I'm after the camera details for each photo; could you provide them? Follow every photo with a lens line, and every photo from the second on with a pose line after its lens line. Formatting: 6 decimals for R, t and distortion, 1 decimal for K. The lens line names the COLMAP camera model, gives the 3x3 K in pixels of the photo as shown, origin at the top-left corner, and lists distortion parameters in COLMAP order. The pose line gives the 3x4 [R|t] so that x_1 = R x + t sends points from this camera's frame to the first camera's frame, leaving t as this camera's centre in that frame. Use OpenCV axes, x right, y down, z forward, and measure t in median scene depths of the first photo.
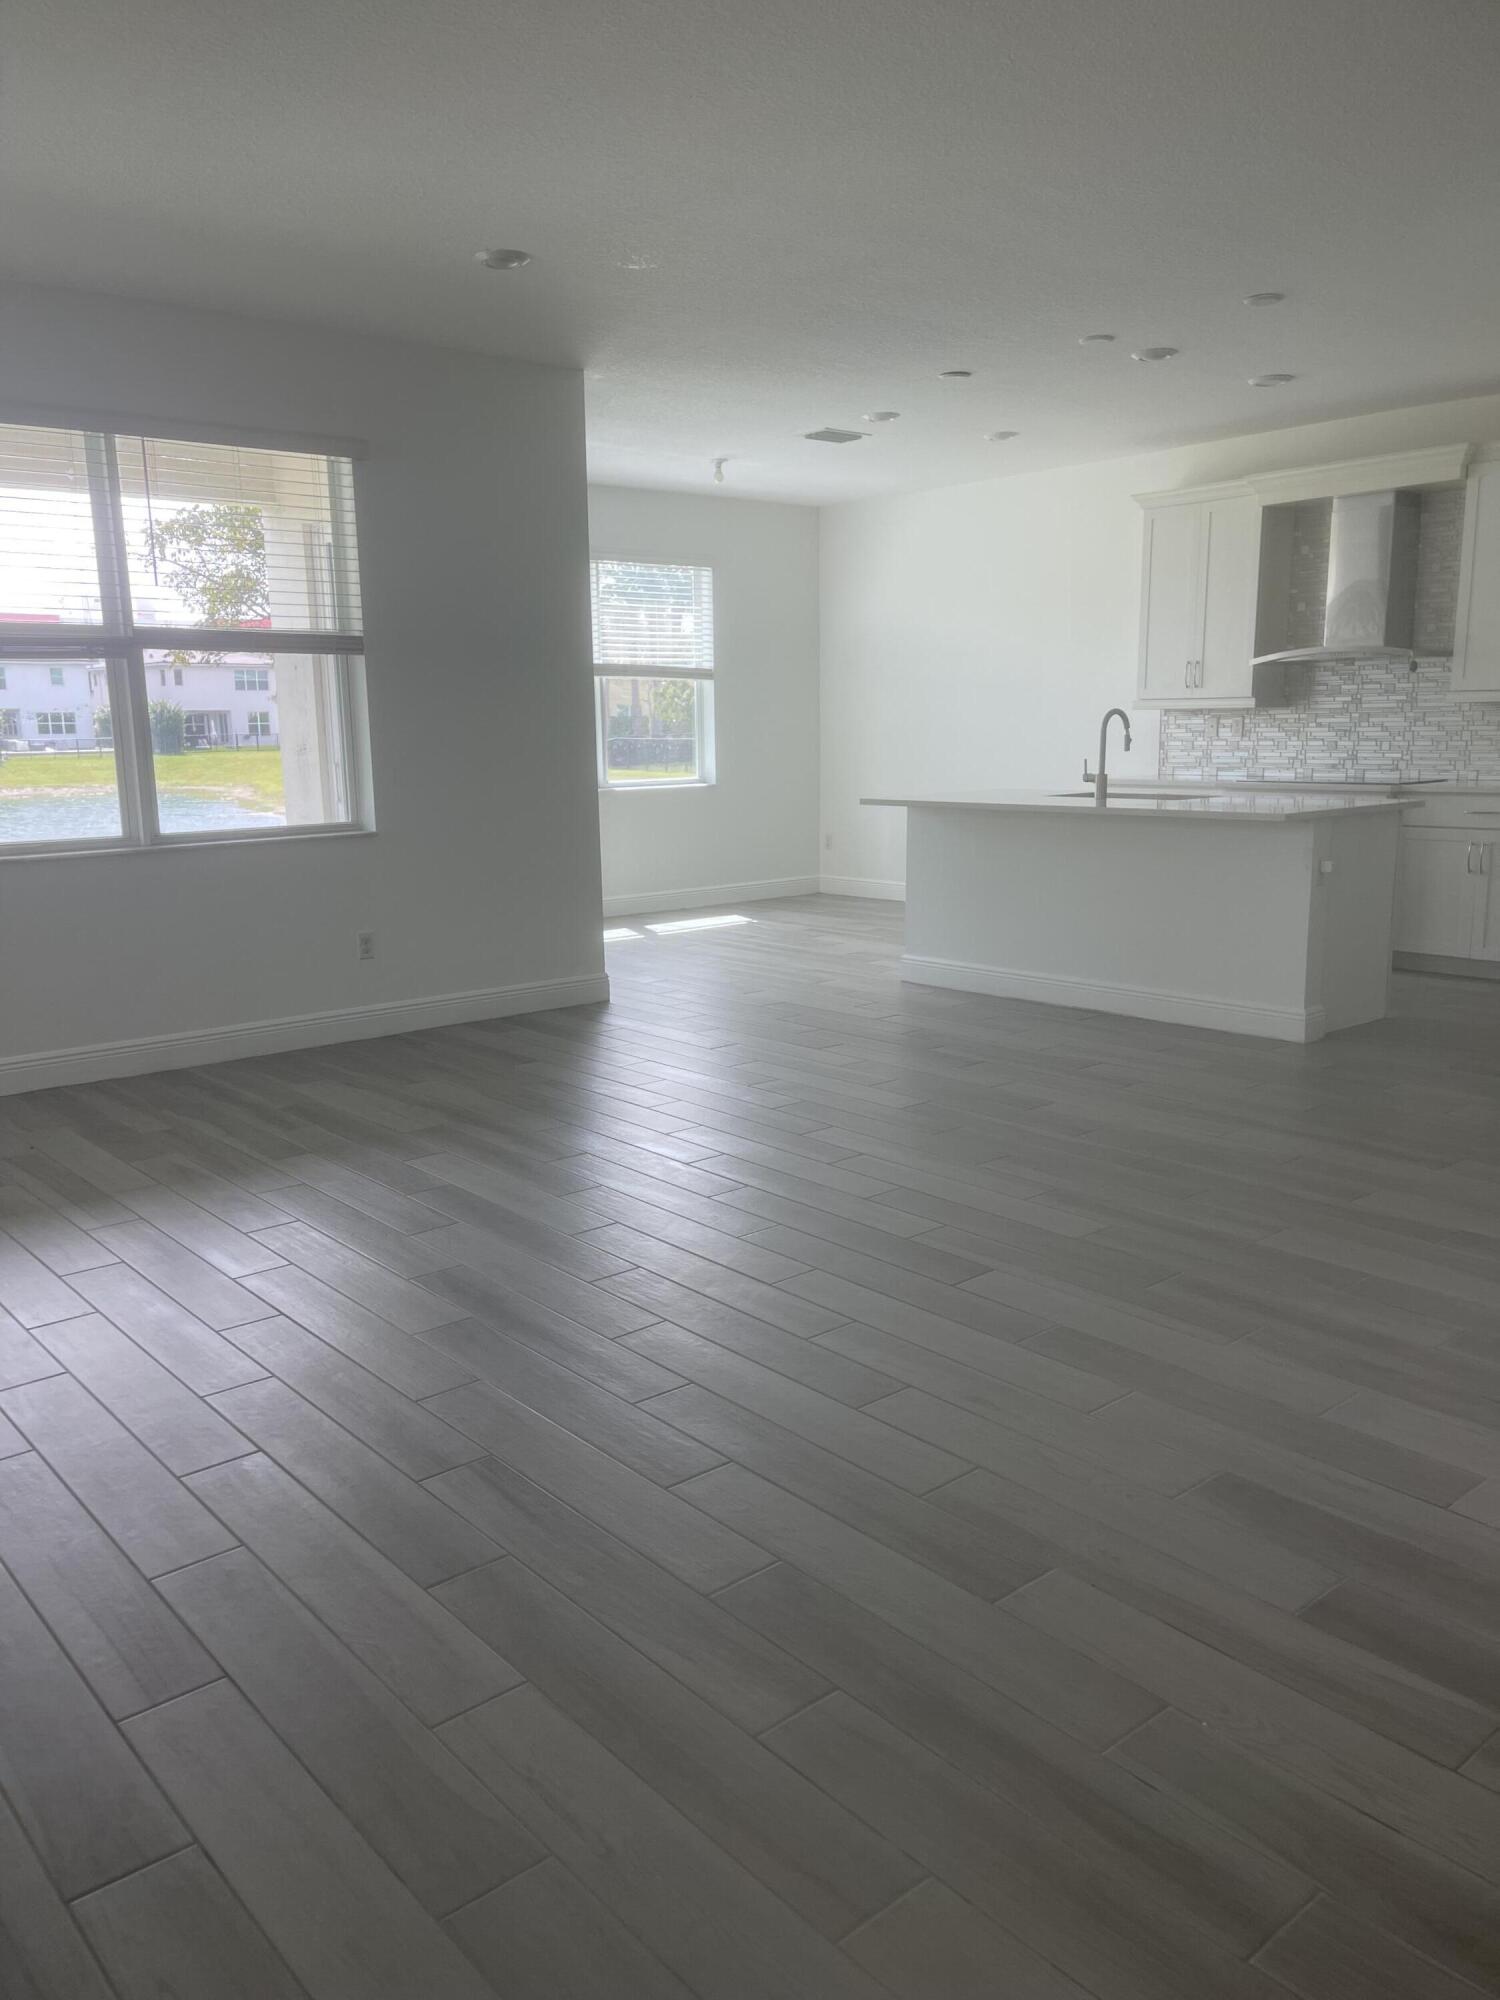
lens RADIAL K [[1507.1, 0, 751.3], [0, 1507.1, 1016.4], [0, 0, 1]] dist [0.073133, -0.108119]
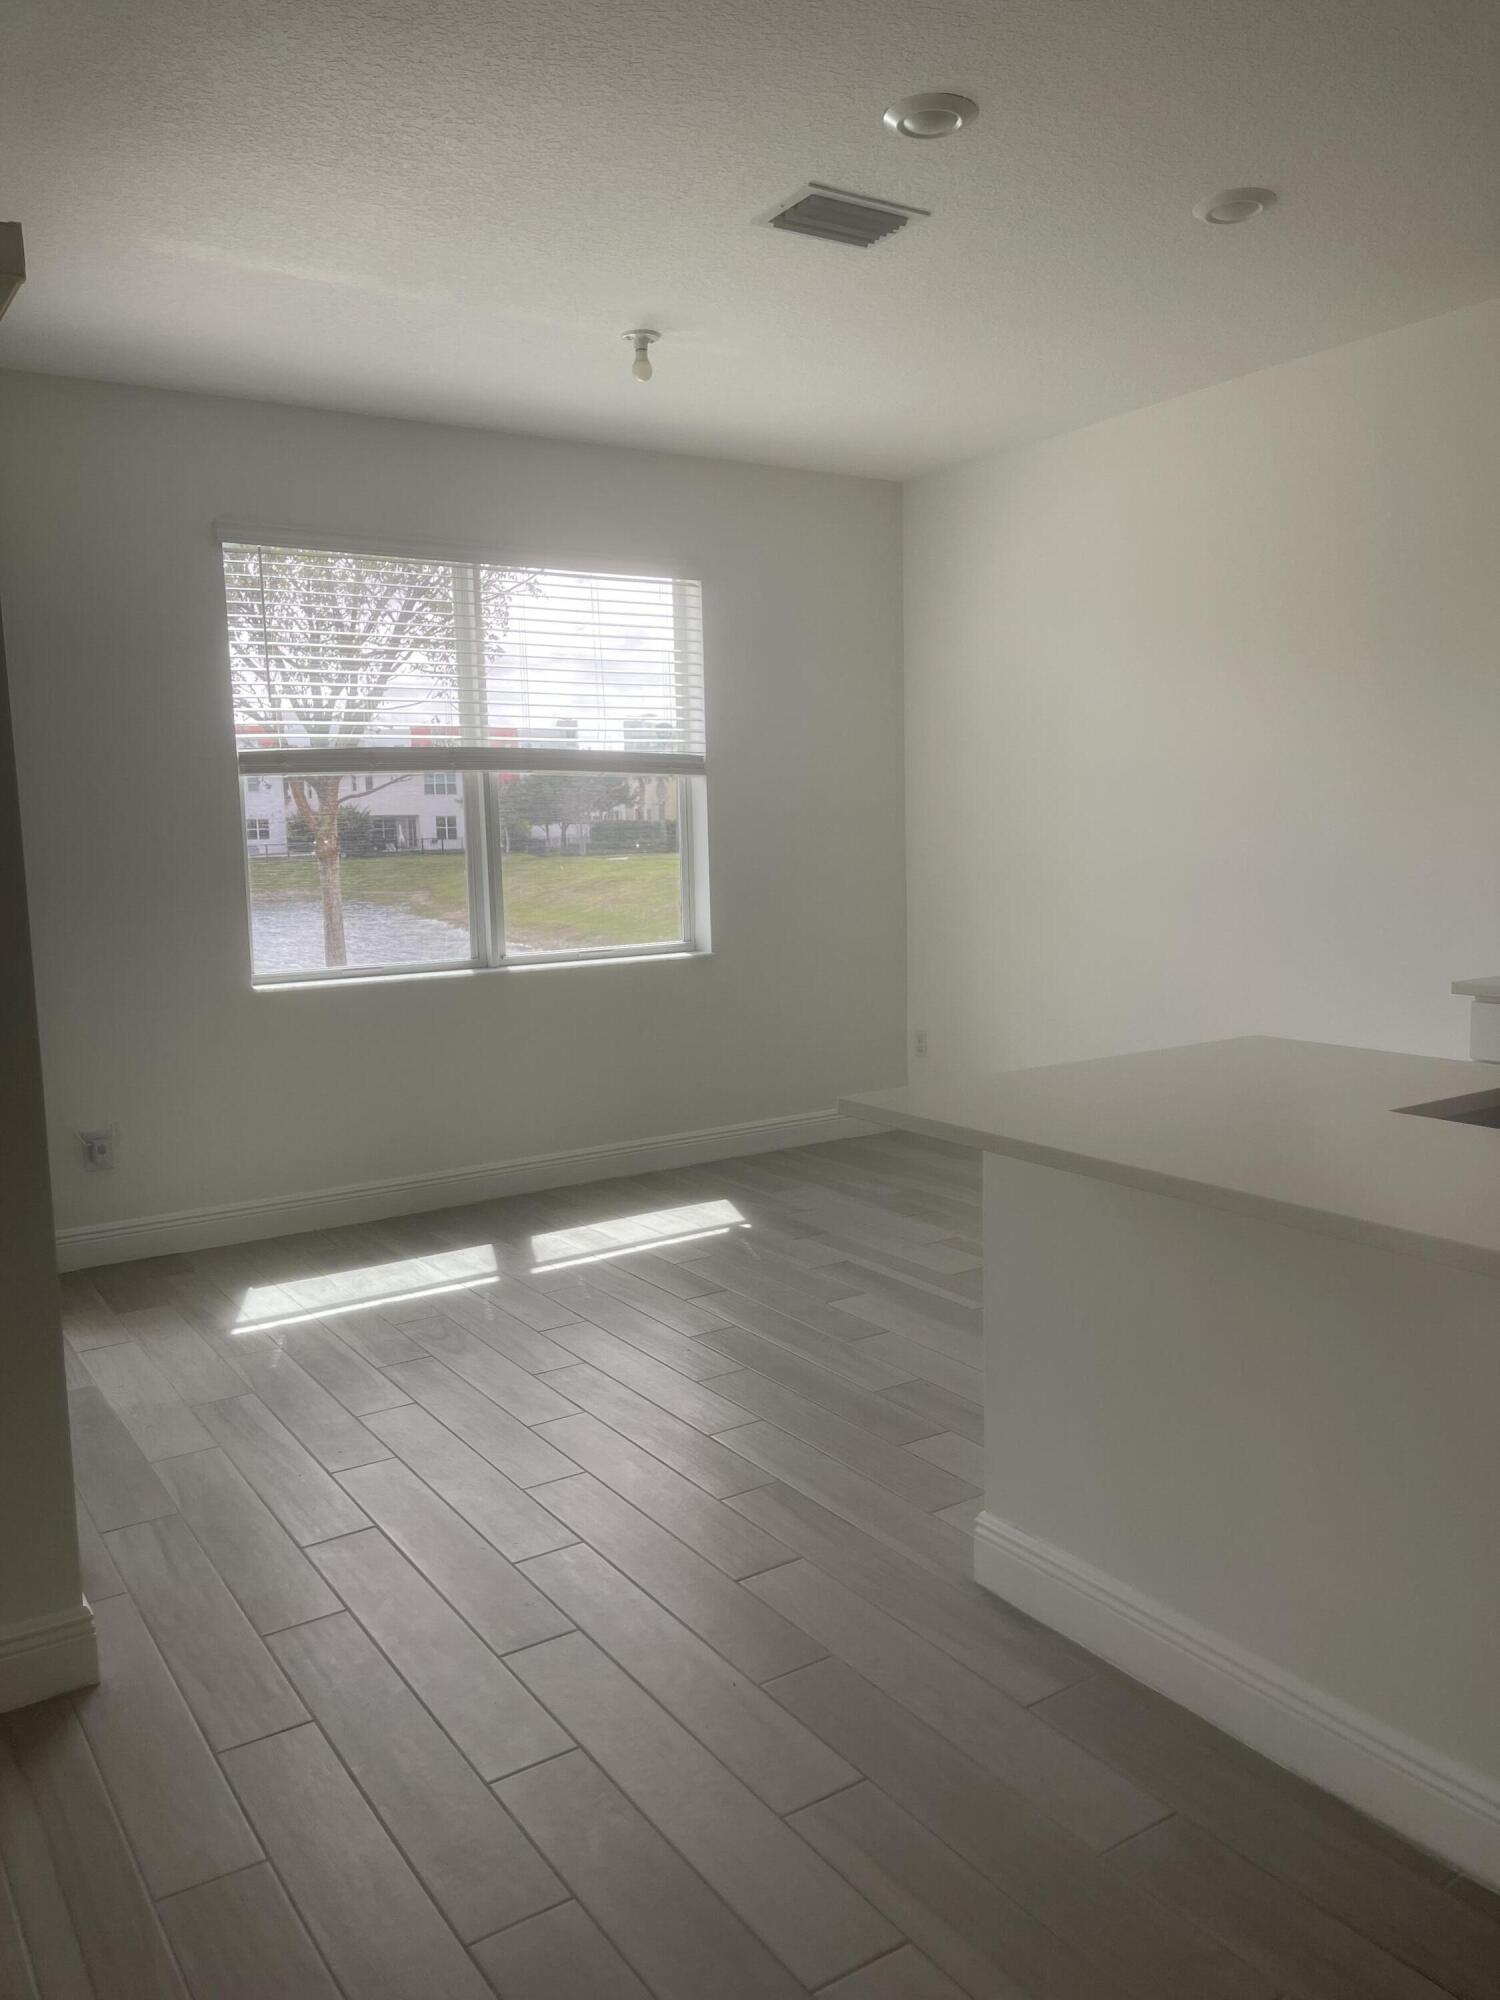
lens RADIAL K [[1507.1, 0, 751.3], [0, 1507.1, 1016.4], [0, 0, 1]] dist [0.073133, -0.108119]
pose [[0.991354, 0.006393, -0.131058, 0.080797], [-0.014494, 0.998035, -0.060952, -0.116193], [0.130411, 0.062324, 0.989499, 0.531708]]
